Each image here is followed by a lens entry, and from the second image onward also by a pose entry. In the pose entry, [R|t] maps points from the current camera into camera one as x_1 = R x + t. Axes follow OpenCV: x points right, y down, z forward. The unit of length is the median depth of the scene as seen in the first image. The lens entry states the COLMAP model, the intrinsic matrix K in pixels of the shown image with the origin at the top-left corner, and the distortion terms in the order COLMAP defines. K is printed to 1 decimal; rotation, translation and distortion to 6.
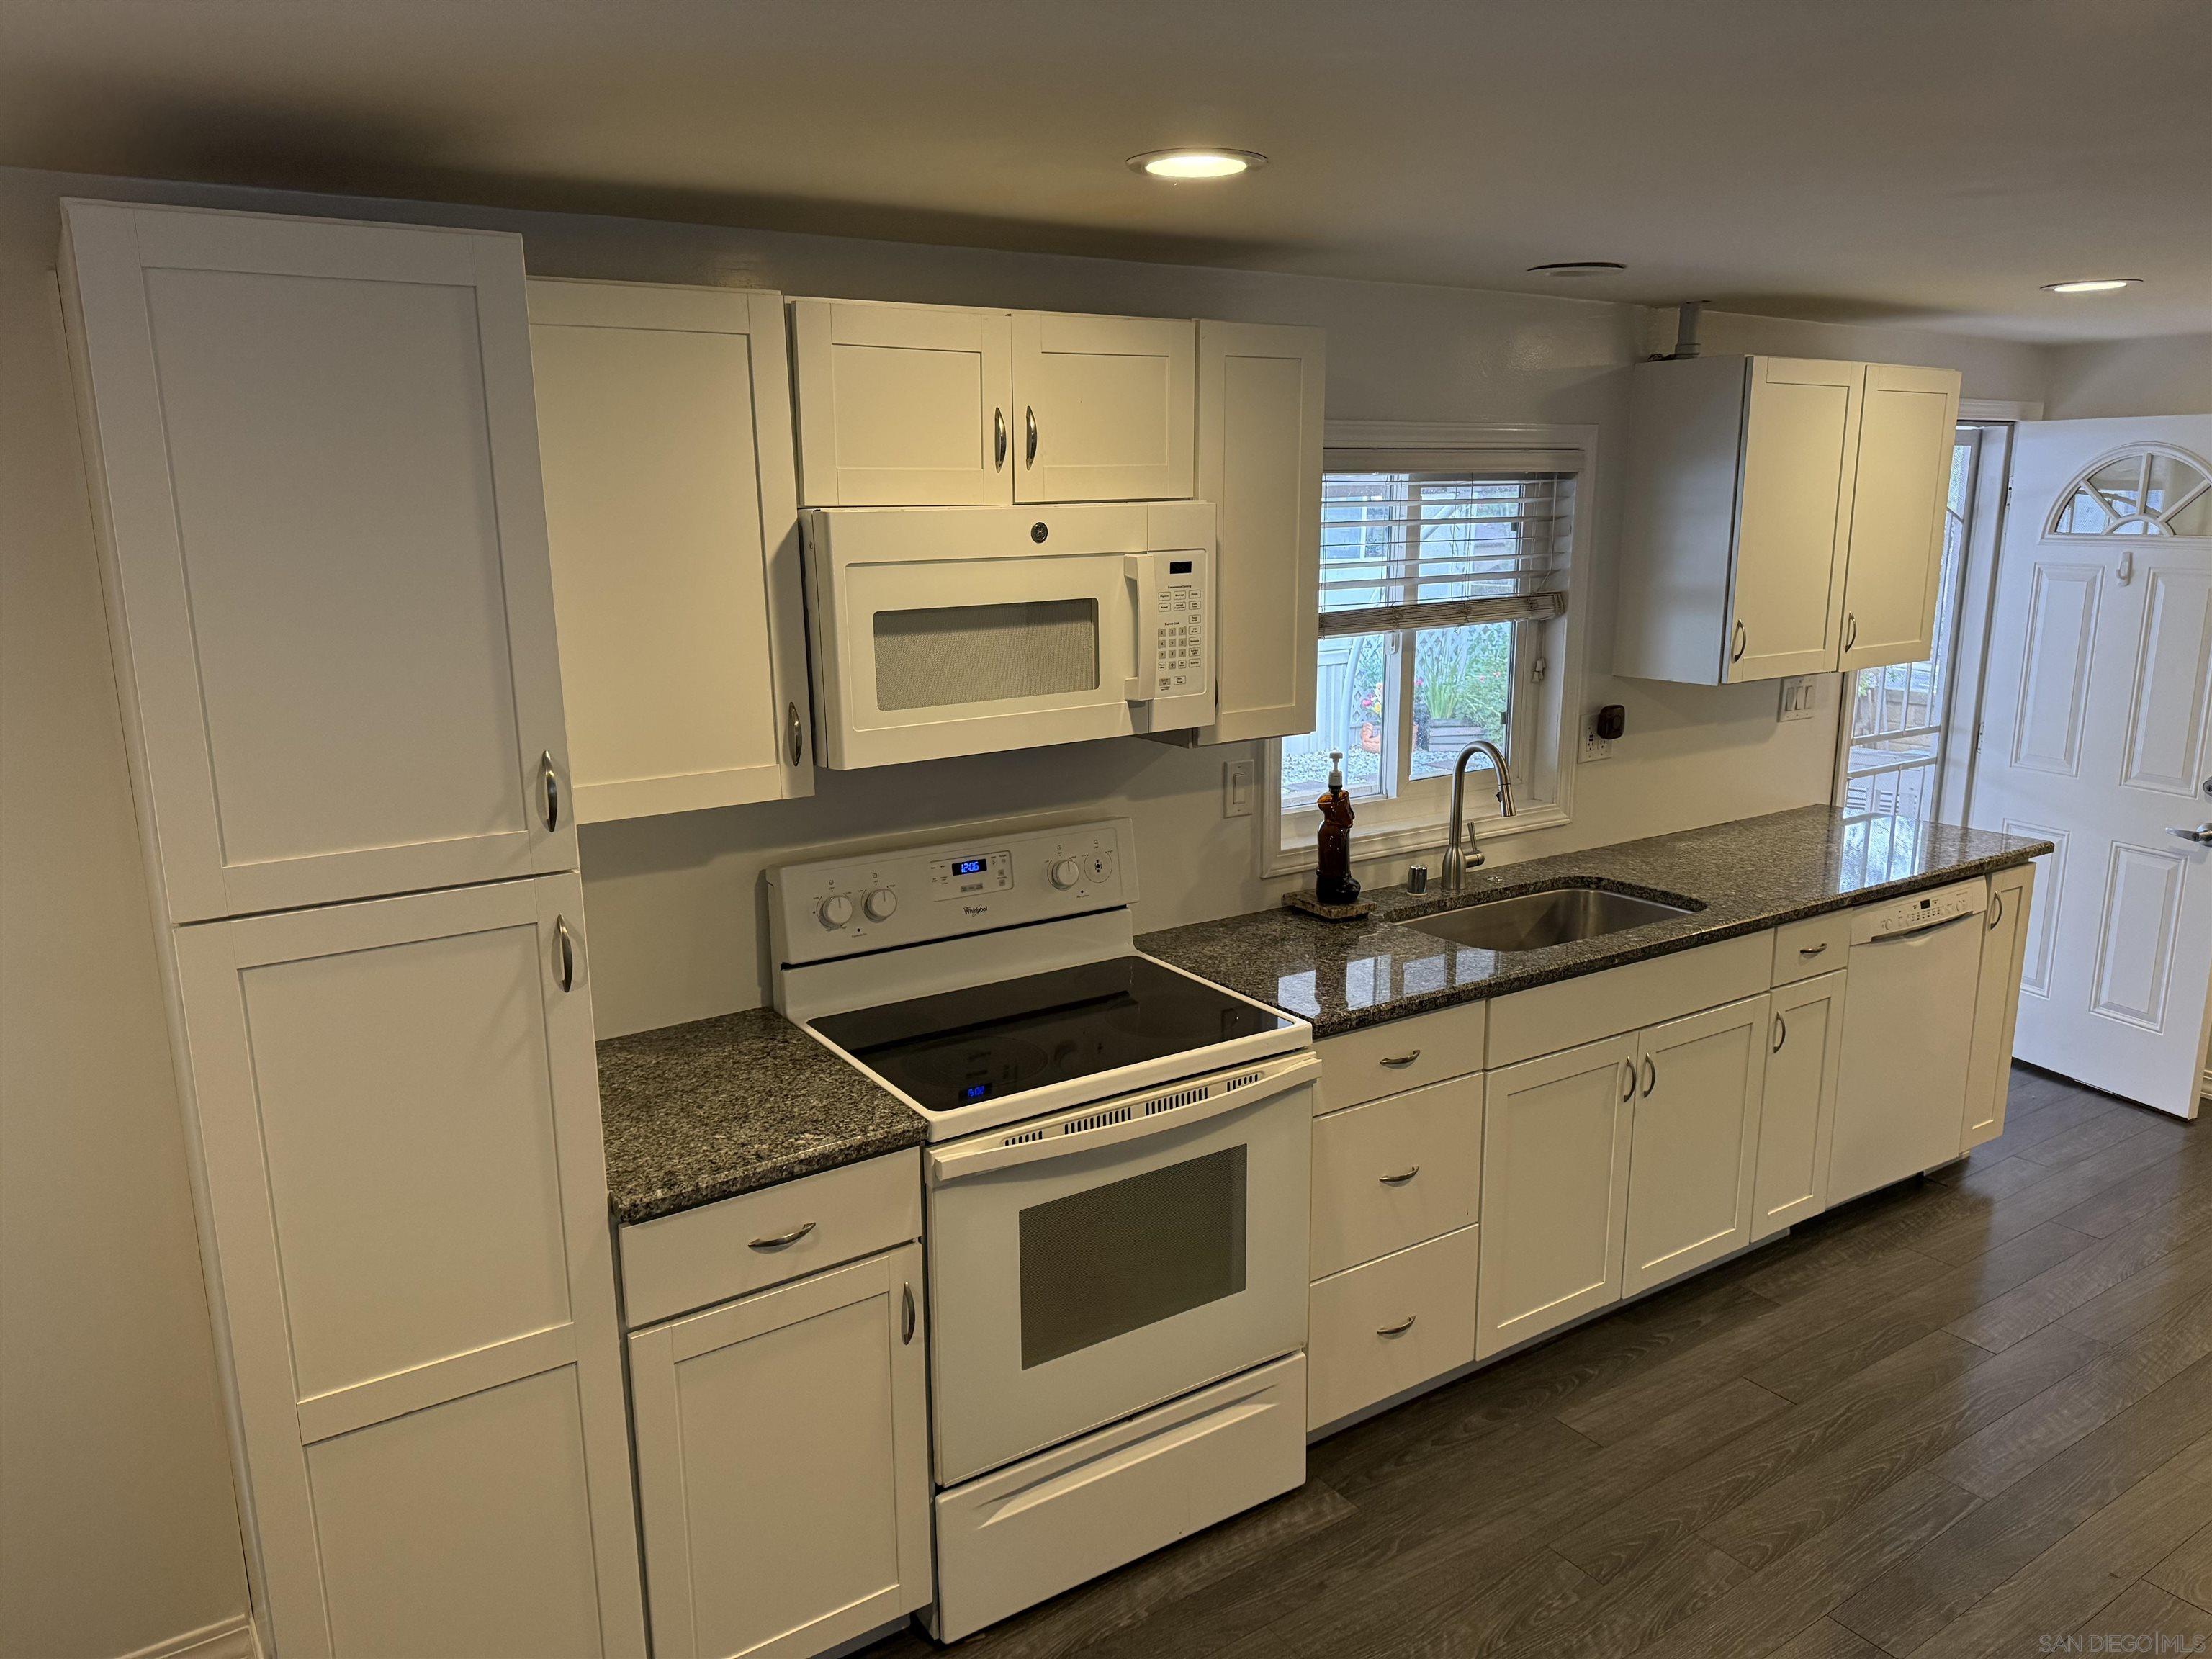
lens RADIAL K [[1562.6, 0, 1102.1], [0, 1562.6, 837.3], [0, 0, 1]] dist [0.096262, -0.169076]
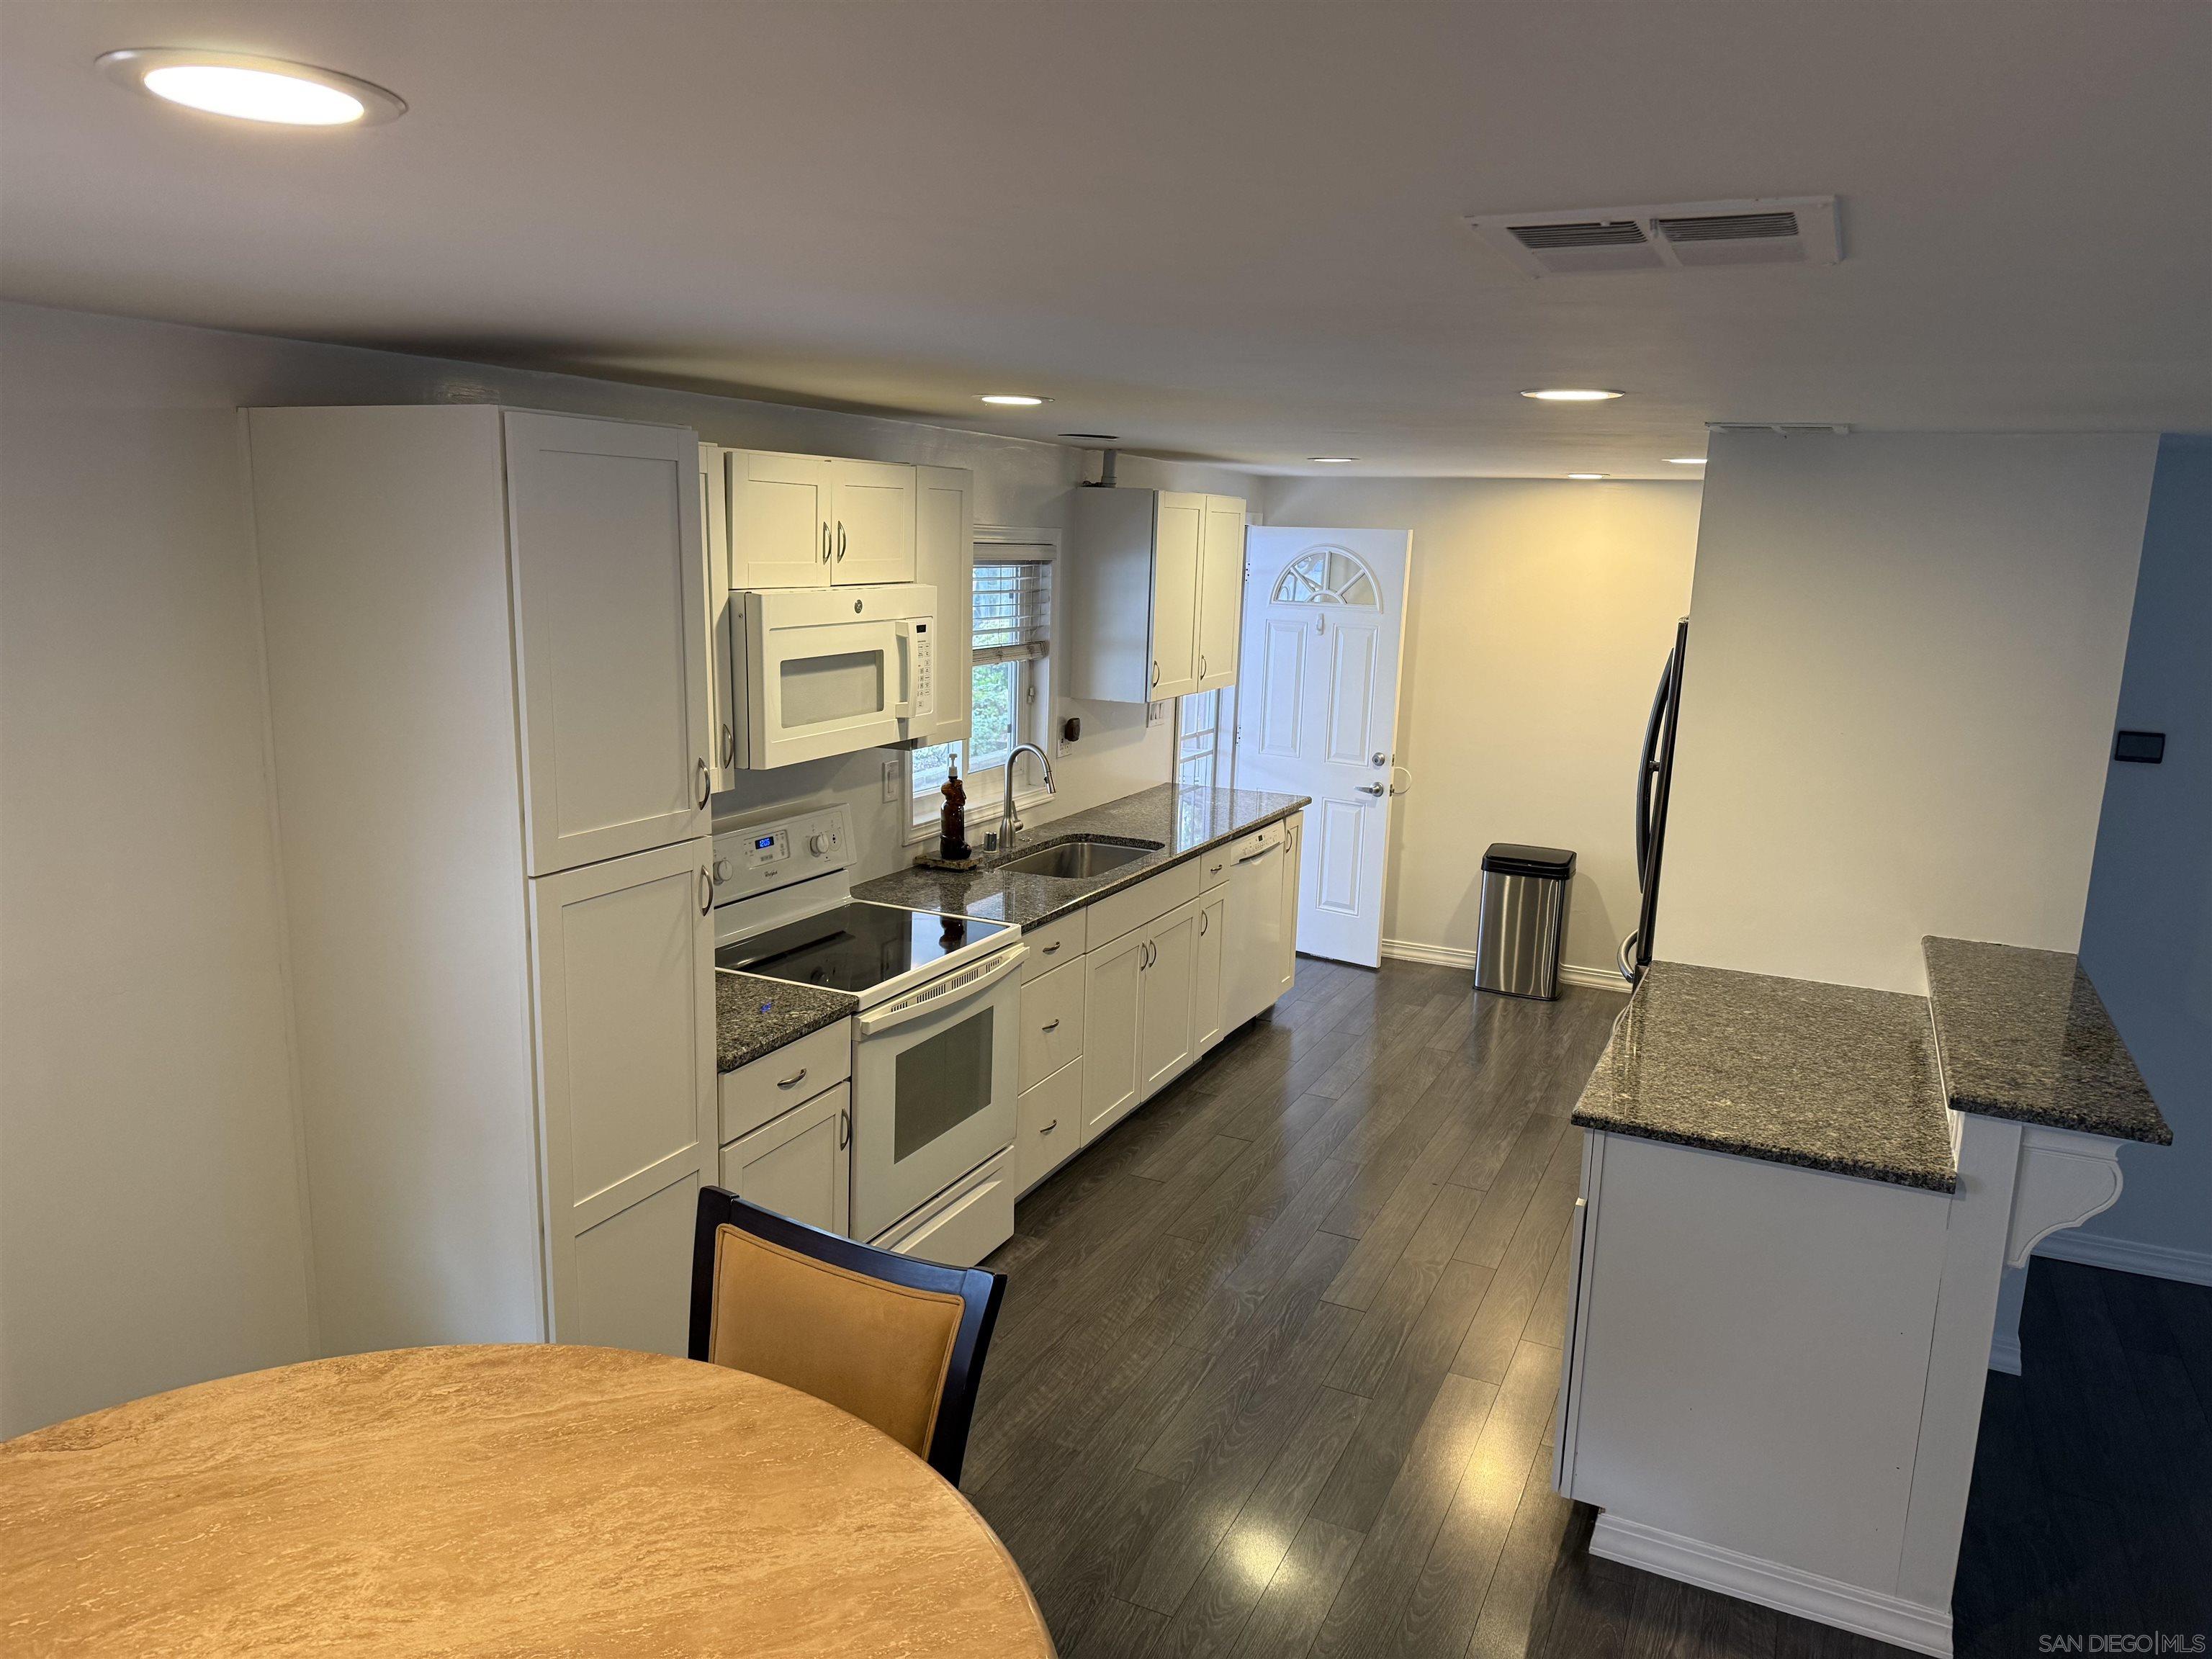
lens RADIAL K [[1562.6, 0, 1102.1], [0, 1562.6, 837.3], [0, 0, 1]] dist [0.096262, -0.169076]
pose [[0.854812, -0.064687, 0.514890, -0.473799], [0.073445, 0.997294, 0.003361, 0.027527], [-0.513713, 0.034943, 0.857250, -0.295666]]
